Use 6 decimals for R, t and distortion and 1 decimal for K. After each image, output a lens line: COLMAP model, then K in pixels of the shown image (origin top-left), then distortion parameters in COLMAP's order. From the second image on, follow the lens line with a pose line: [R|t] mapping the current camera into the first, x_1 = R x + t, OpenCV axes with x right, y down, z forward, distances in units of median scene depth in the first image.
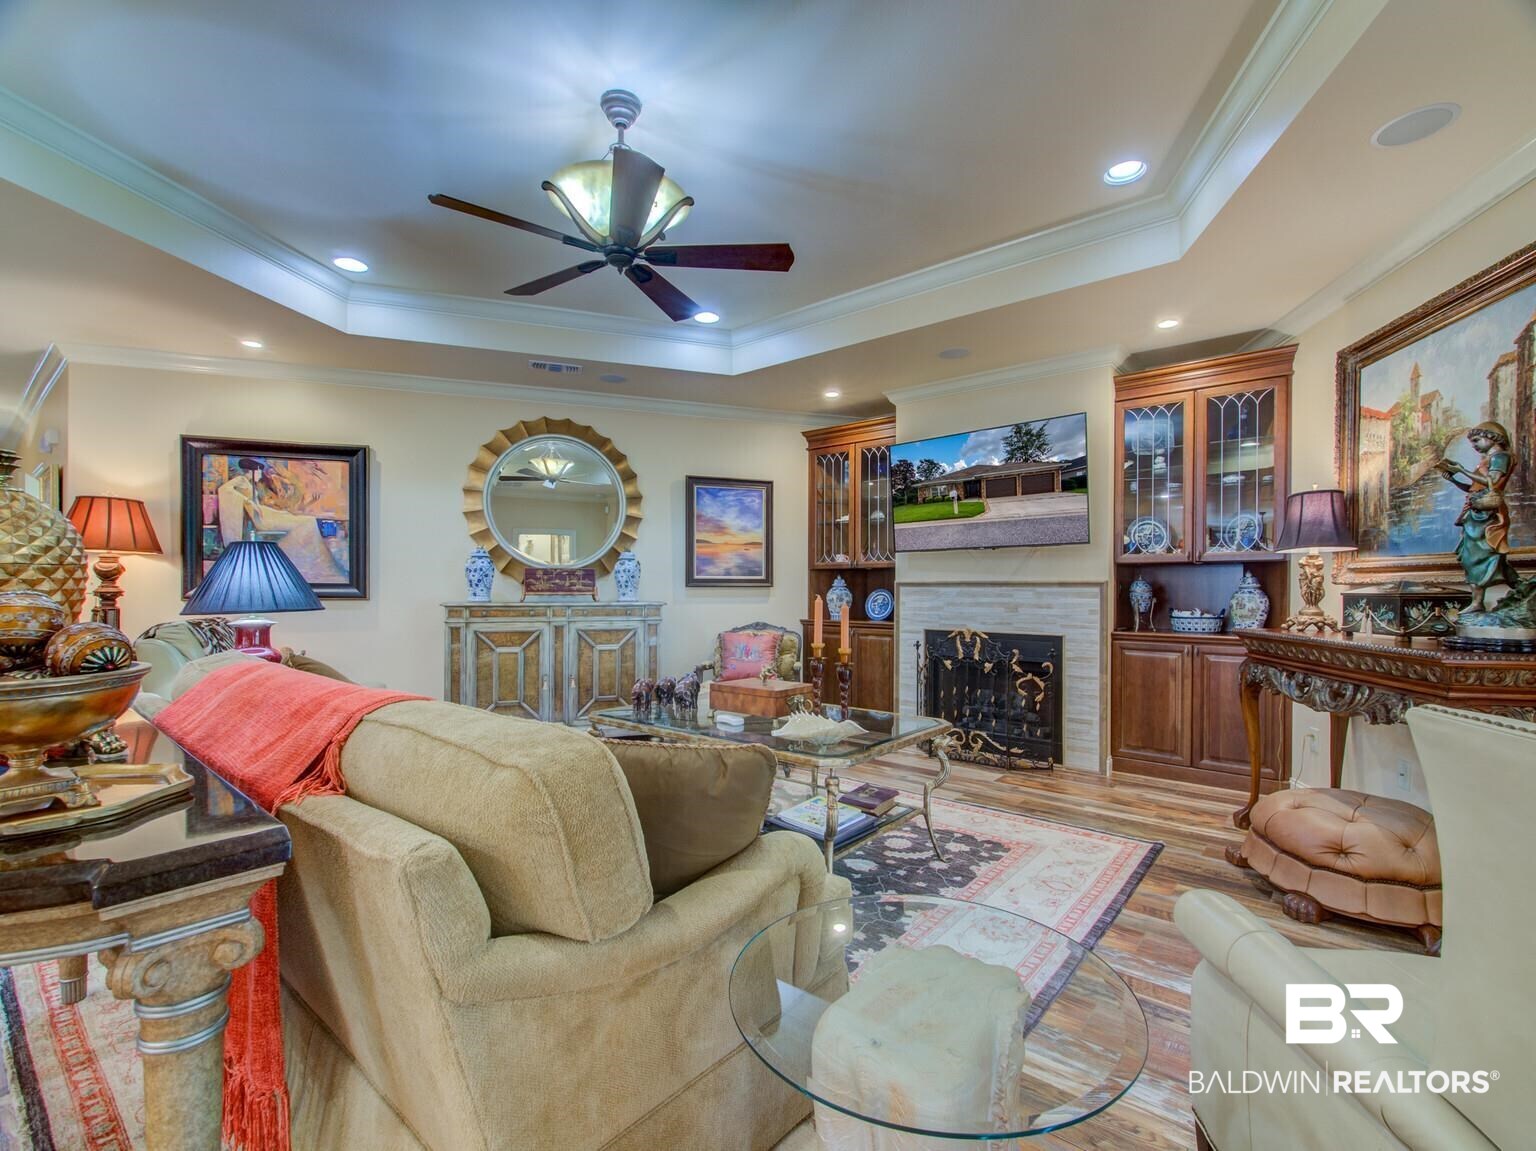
lens RADIAL K [[704.0, 0, 768.0], [0, 704.0, 575.5], [0, 0, 1]] dist [0.000622, -0.000106]
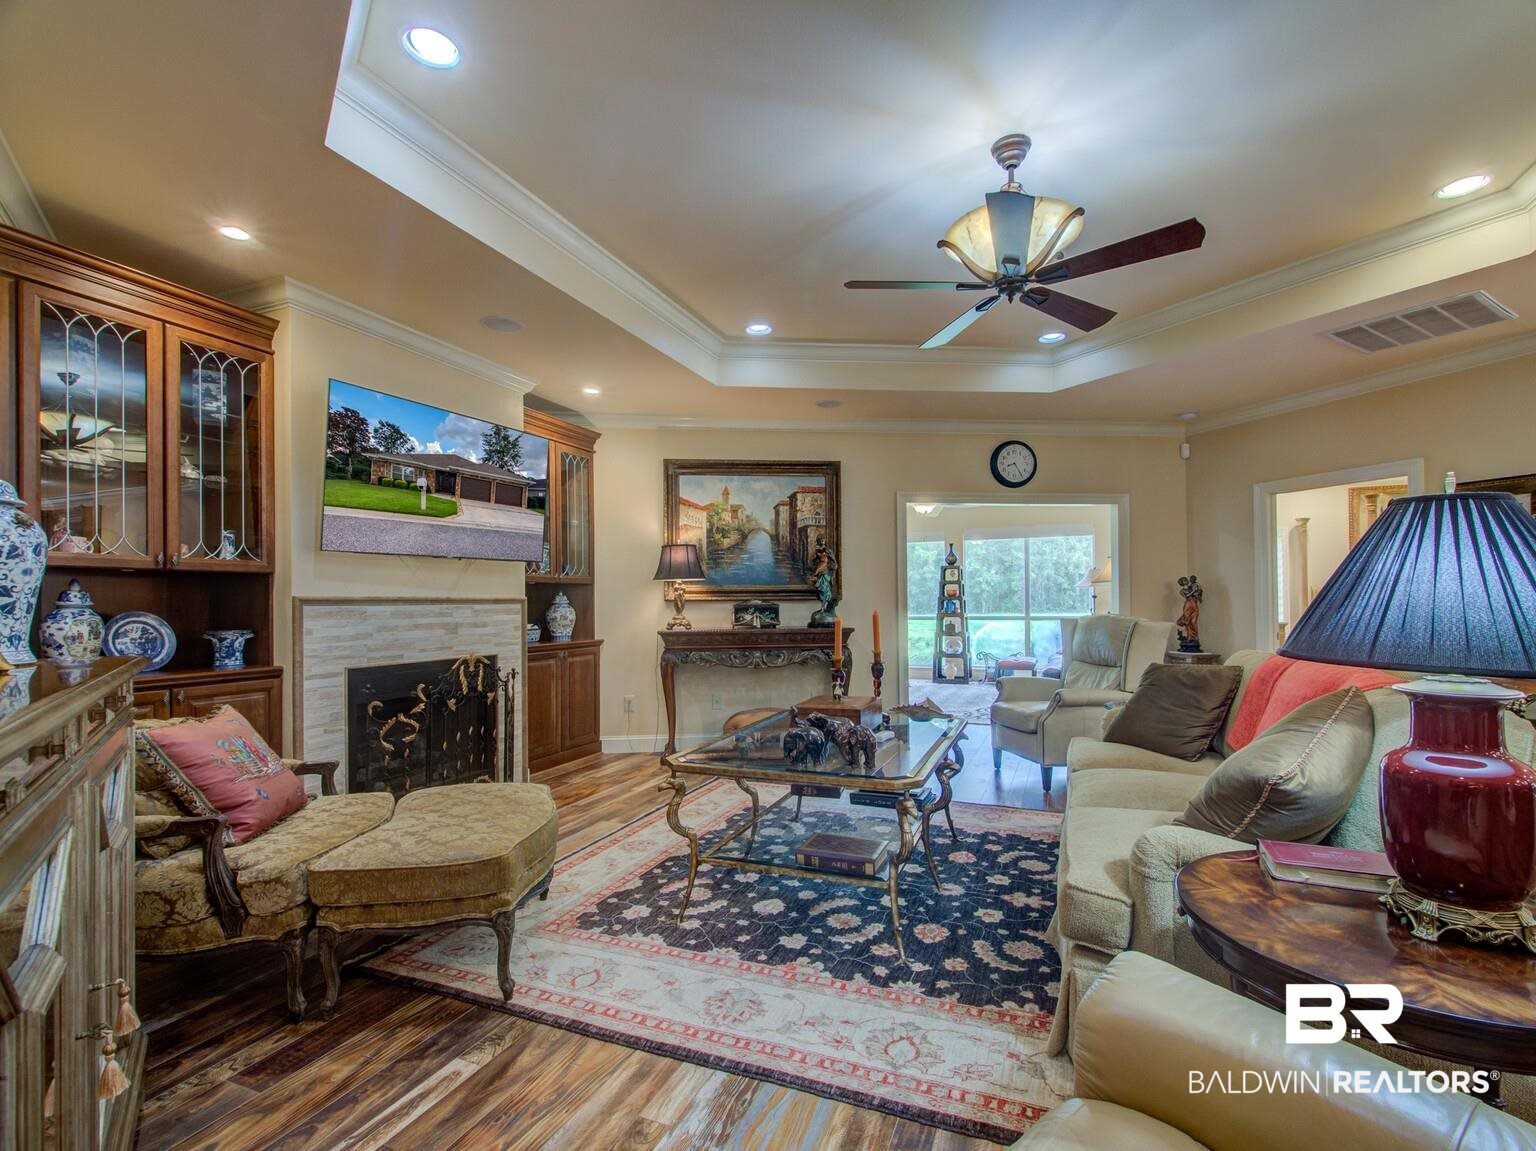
lens RADIAL K [[707.9, 0, 772.5], [0, 707.9, 593.3], [0, 0, 1]] dist [0.003687, -0.000186]
pose [[-0.301615, 0.010186, 0.953375, -0.604989], [-0.009796, 0.999857, -0.013782, 0.011192], [-0.953380, -0.013496, -0.301472, 0.910645]]
